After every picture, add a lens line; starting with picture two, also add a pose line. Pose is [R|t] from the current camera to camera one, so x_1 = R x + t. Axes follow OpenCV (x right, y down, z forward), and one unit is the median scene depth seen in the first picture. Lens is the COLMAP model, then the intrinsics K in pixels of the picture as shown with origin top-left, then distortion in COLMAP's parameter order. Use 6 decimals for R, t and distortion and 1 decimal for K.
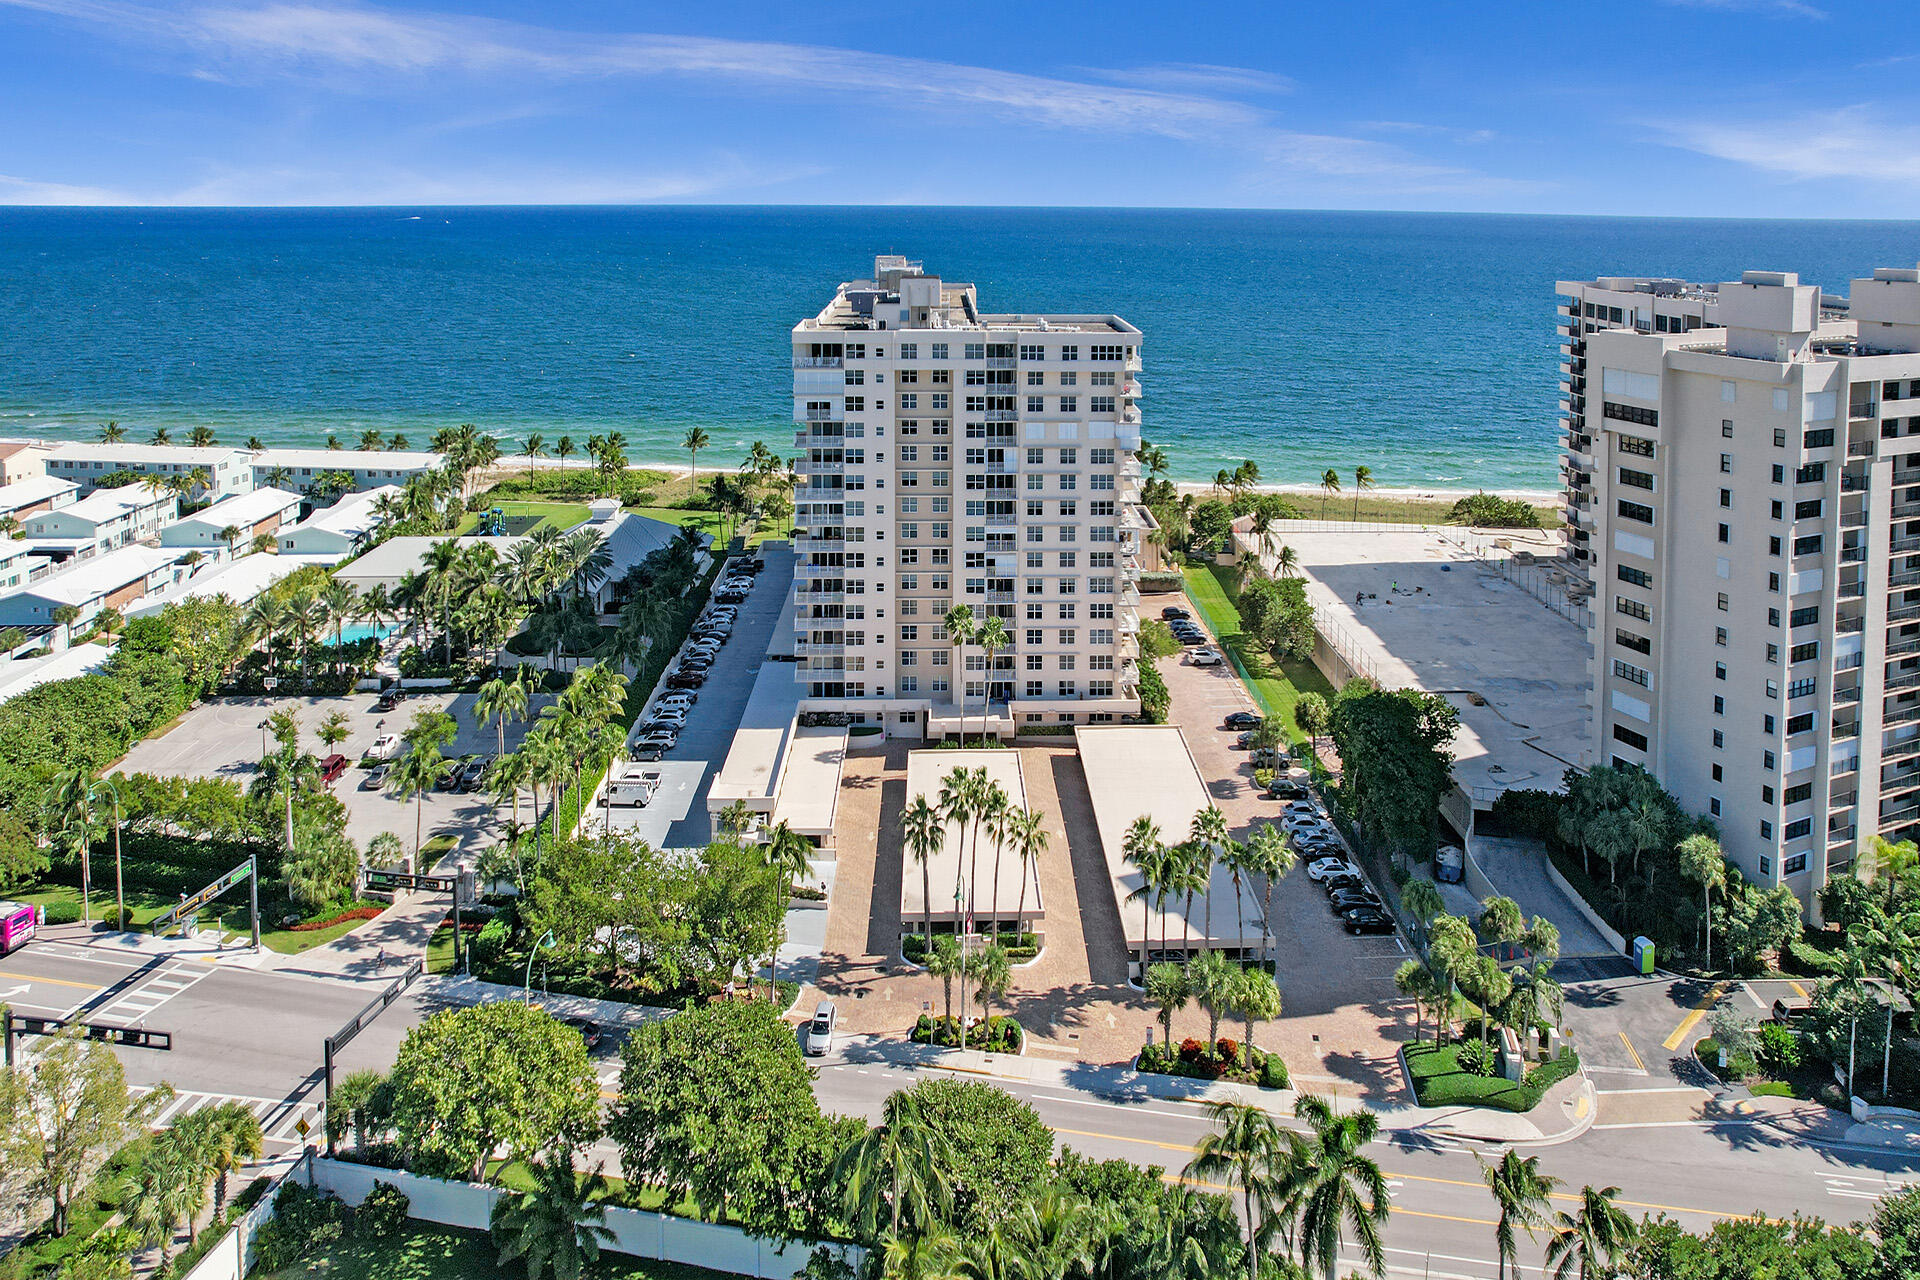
lens RADIAL K [[1625.9, 0, 995.8], [0, 1625.9, 541.7], [0, 0, 1]] dist [-0.074083, 0.123898]
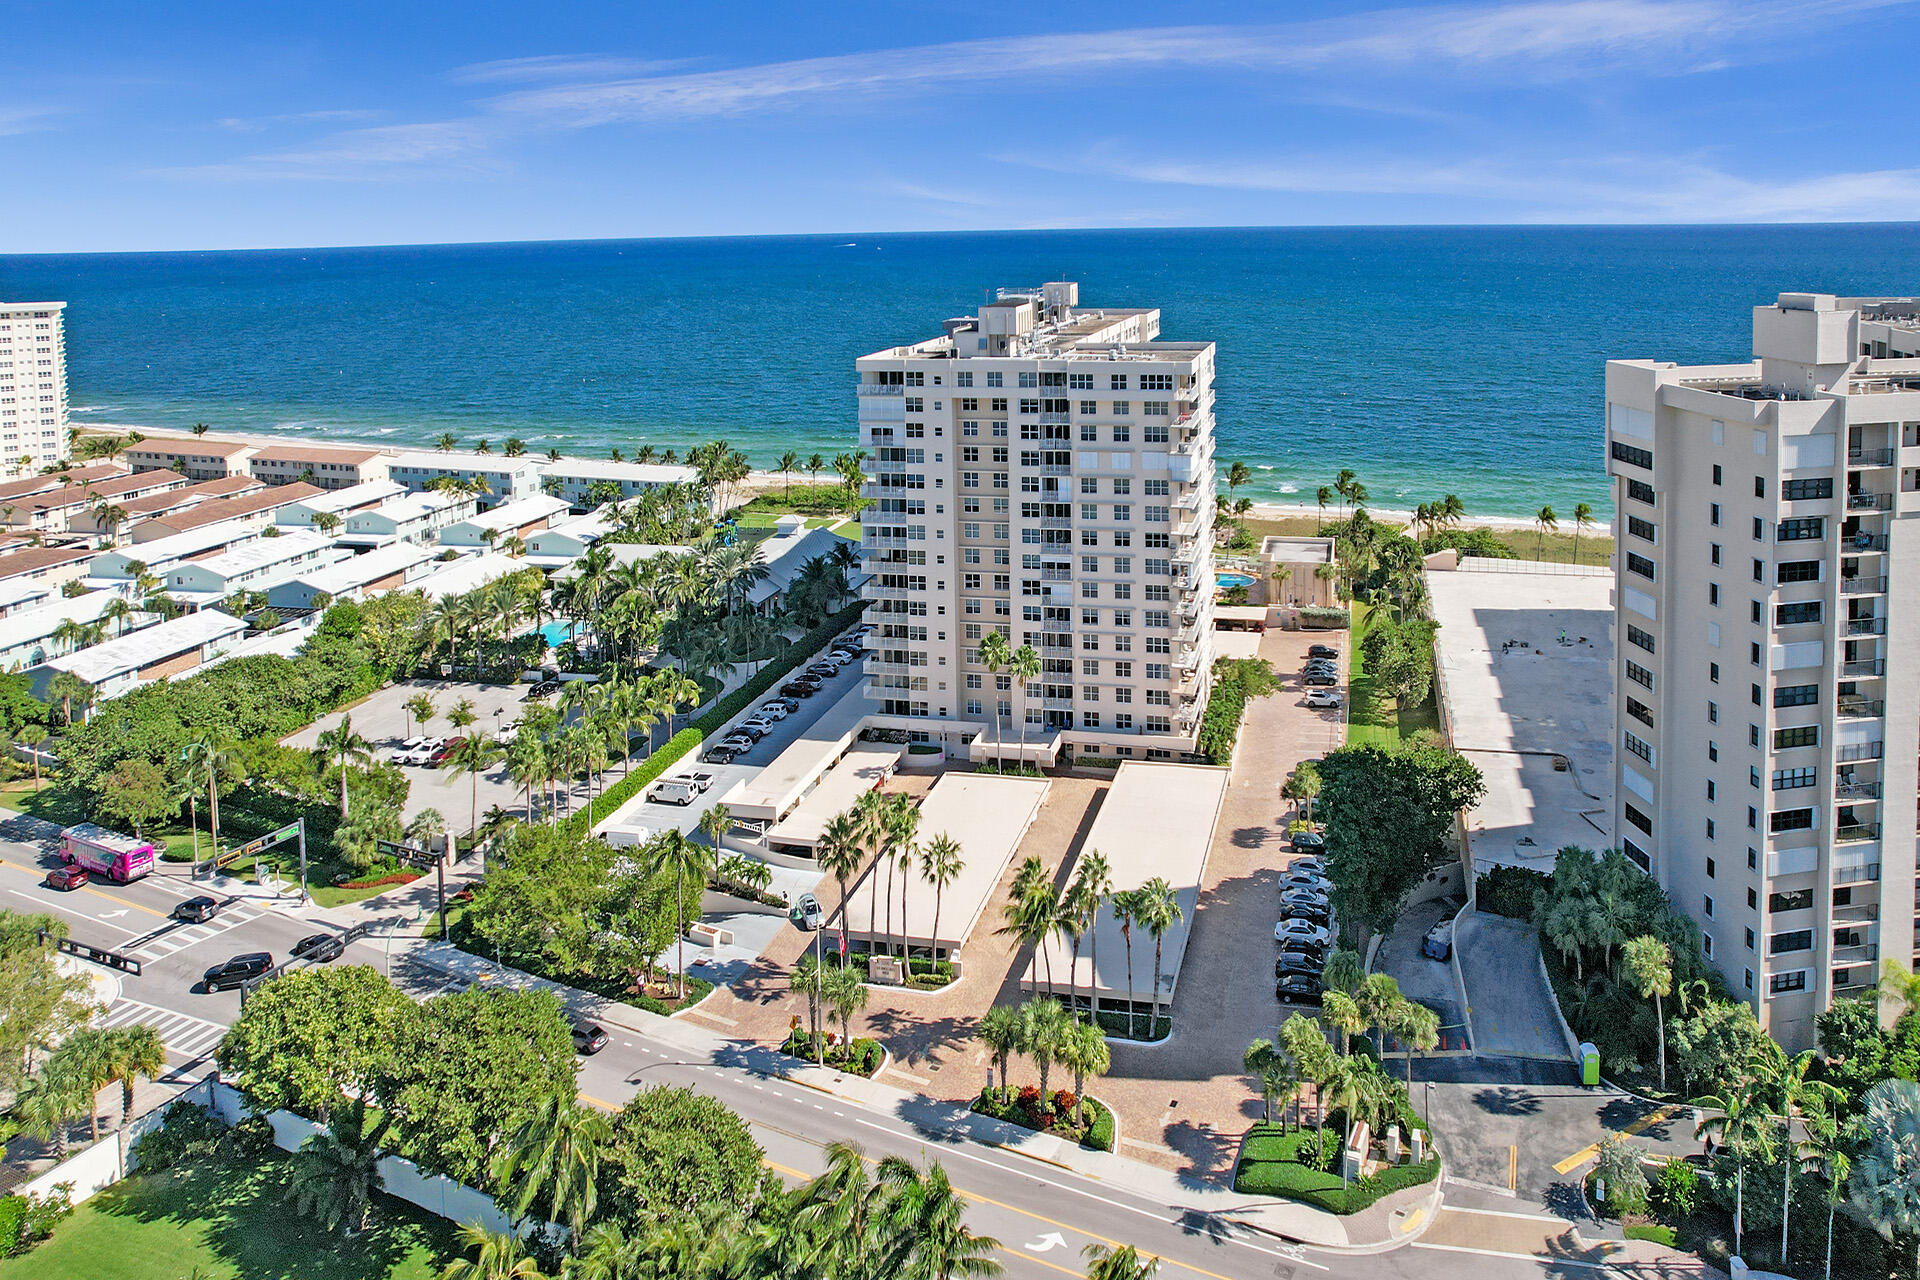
lens RADIAL K [[1625.9, 0, 995.8], [0, 1625.9, 541.7], [0, 0, 1]] dist [-0.074083, 0.123898]
pose [[0.953698, 0.034339, -0.298799, 0.267266], [-0.036976, 0.999311, -0.003177, -0.013164], [0.298484, 0.014079, 0.954311, 0.036983]]
